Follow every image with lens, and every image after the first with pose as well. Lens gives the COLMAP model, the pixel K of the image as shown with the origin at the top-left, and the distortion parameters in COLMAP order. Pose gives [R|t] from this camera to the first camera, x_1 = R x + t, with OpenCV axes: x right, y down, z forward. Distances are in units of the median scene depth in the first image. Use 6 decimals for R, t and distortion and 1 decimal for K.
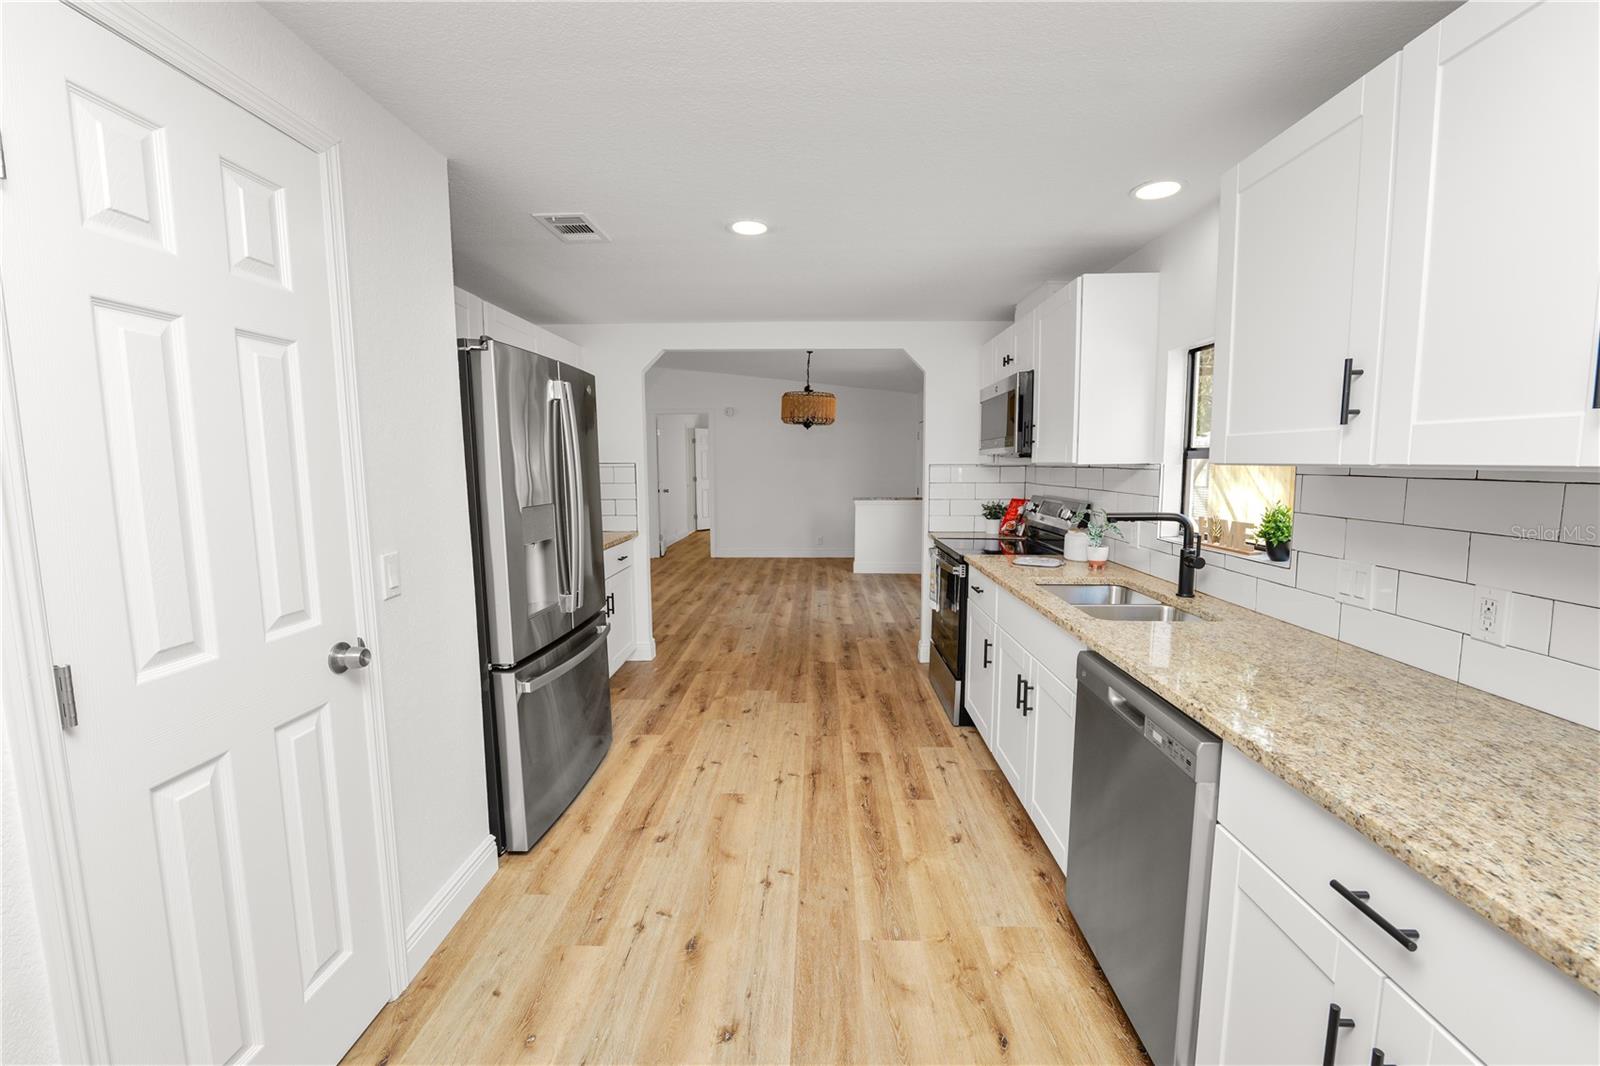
lens RADIAL K [[651.1, 0, 797.2], [0, 651.1, 534.3], [0, 0, 1]] dist [-0.013451, 0.001088]
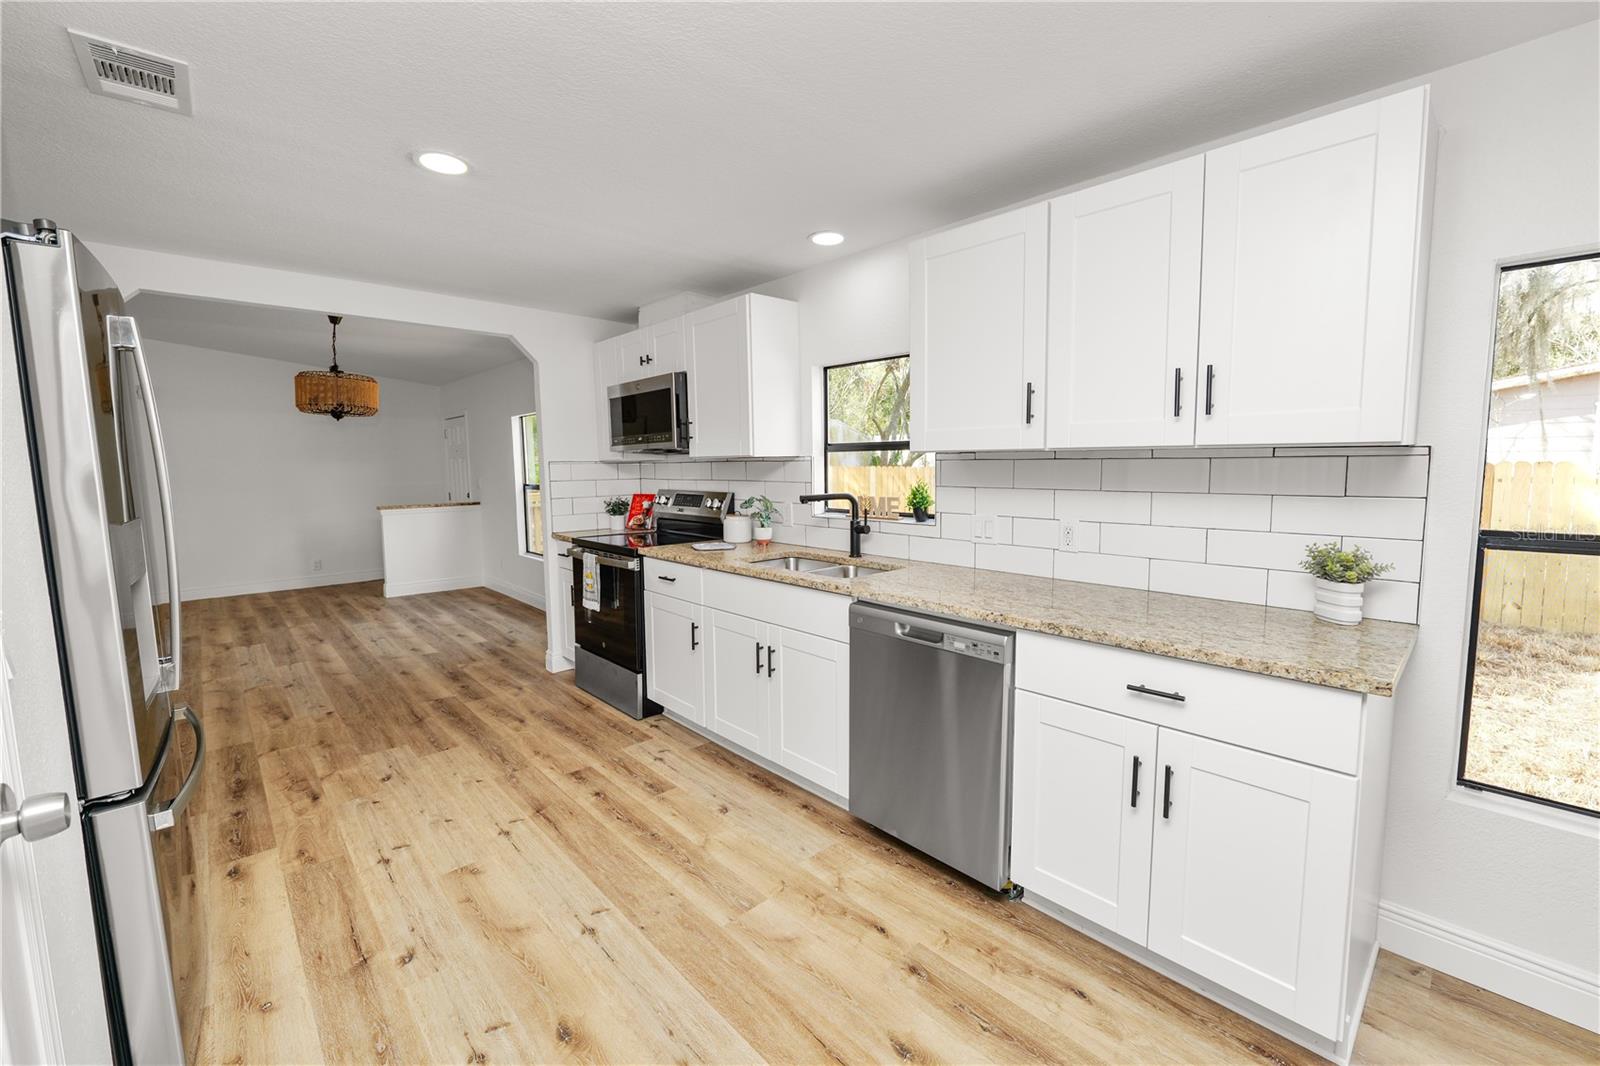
lens RADIAL K [[651.1, 0, 803.5], [0, 651.1, 528.4], [0, 0, 1]] dist [-0.013451, 0.001088]
pose [[0.707470, -0.073813, 0.702879, -0.286856], [0.085561, 0.996161, 0.018493, 0.004442], [-0.701546, 0.047056, 0.711069, 0.105558]]
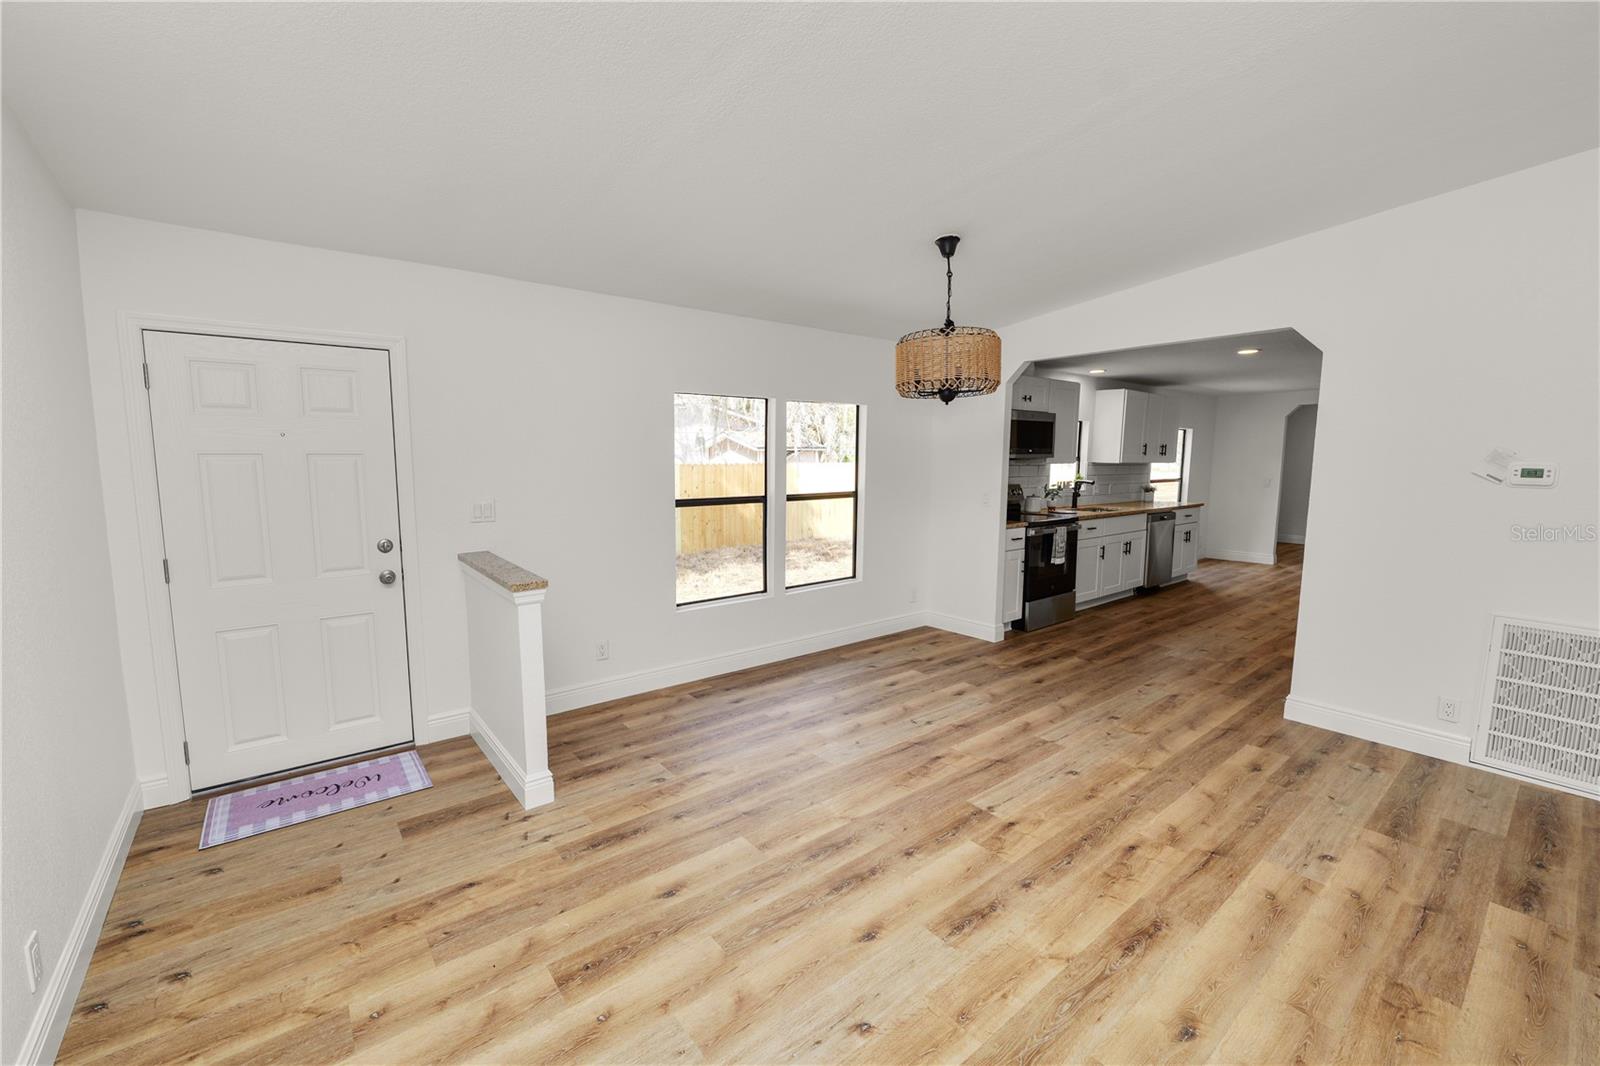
lens RADIAL K [[651.1, 0, 798.2], [0, 651.1, 527.8], [0, 0, 1]] dist [-0.013451, 0.001088]
pose [[-0.650346, -0.079333, 0.755485, -0.609545], [0.085188, 0.980642, 0.176309, -0.328061], [-0.754847, 0.179020, -0.630998, 2.838458]]
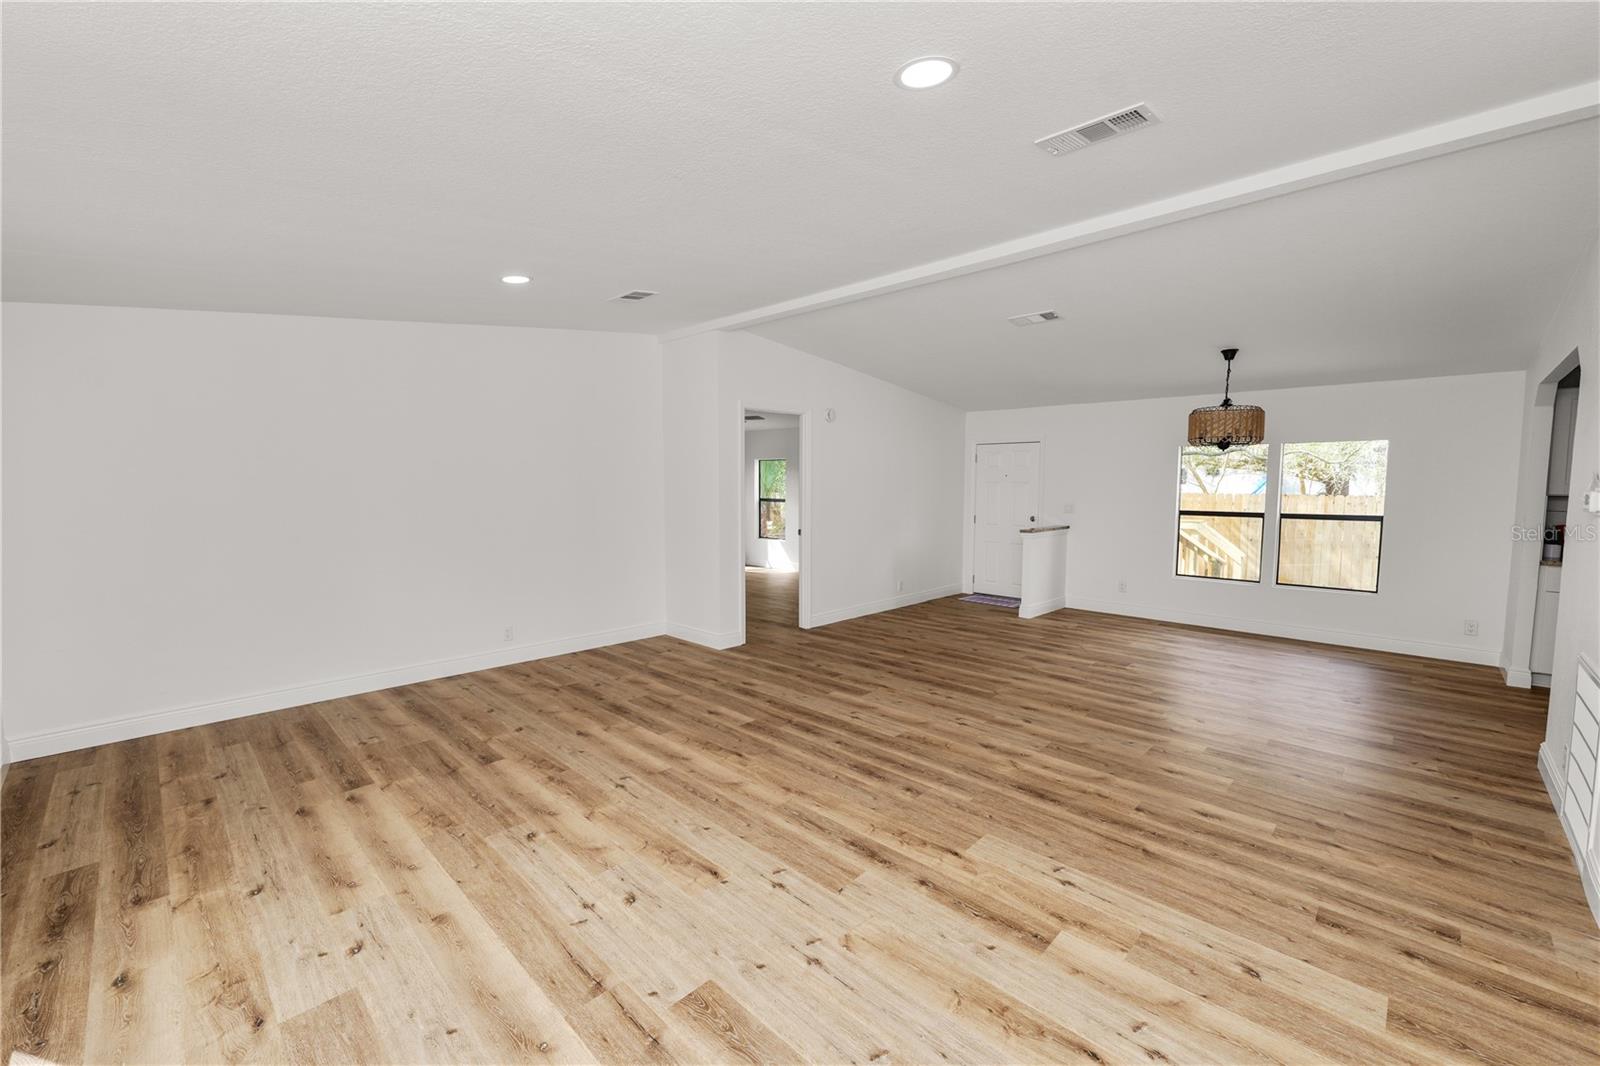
lens RADIAL K [[651.1, 0, 802.9], [0, 651.1, 522.5], [0, 0, 1]] dist [-0.013451, 0.001088]
pose [[0.669869, -0.034091, 0.741696, -1.902195], [0.073138, 0.997117, -0.020224, -0.182187], [-0.738868, 0.067794, 0.670431, 1.677509]]
